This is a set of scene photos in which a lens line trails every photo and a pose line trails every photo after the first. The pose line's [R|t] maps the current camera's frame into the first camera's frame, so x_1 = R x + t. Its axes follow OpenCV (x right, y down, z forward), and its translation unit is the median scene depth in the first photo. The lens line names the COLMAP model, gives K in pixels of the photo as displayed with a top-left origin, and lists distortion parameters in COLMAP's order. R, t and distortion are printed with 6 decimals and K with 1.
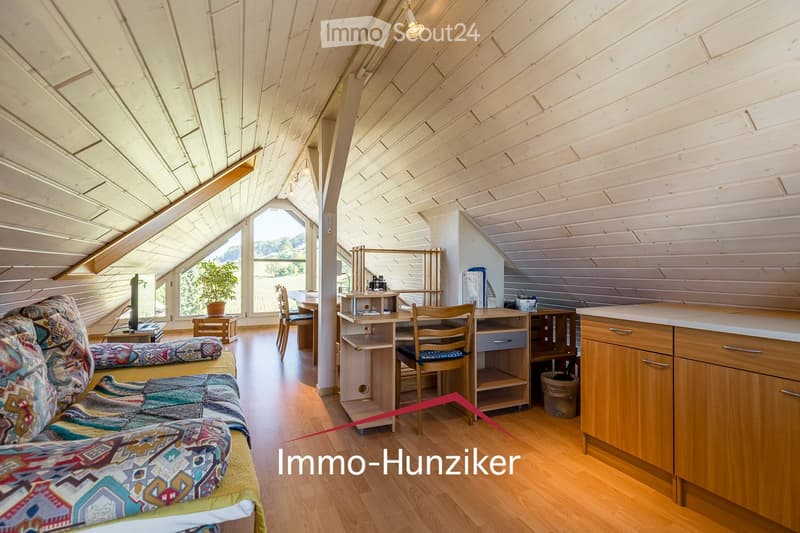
lens RADIAL K [[358.1, 0, 403.2], [0, 358.1, 267.5], [0, 0, 1]] dist [0.002972, 0.000326]
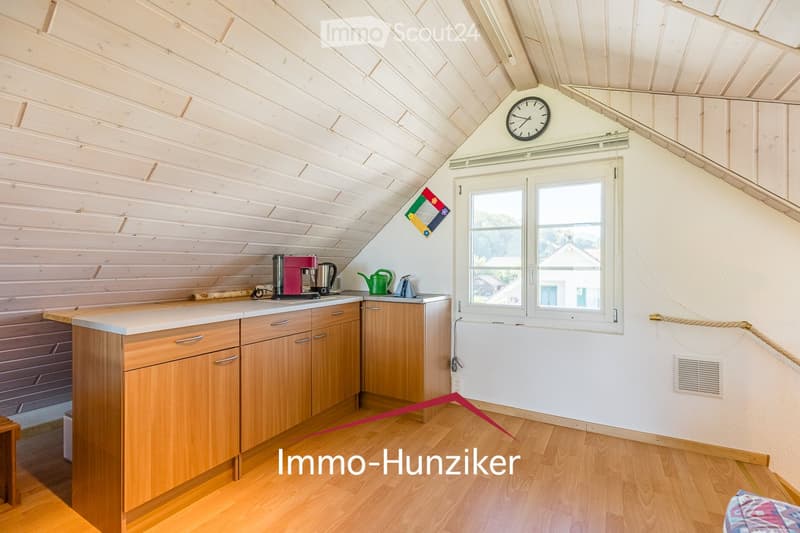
lens RADIAL K [[358.1, 0, 403.2], [0, 358.1, 267.5], [0, 0, 1]] dist [0.002972, 0.000326]
pose [[-0.574185, -0.003699, 0.818717, -0.411605], [-0.003542, 0.999992, 0.002033, 0.003440], [-0.818718, -0.001733, -0.574193, 1.178883]]
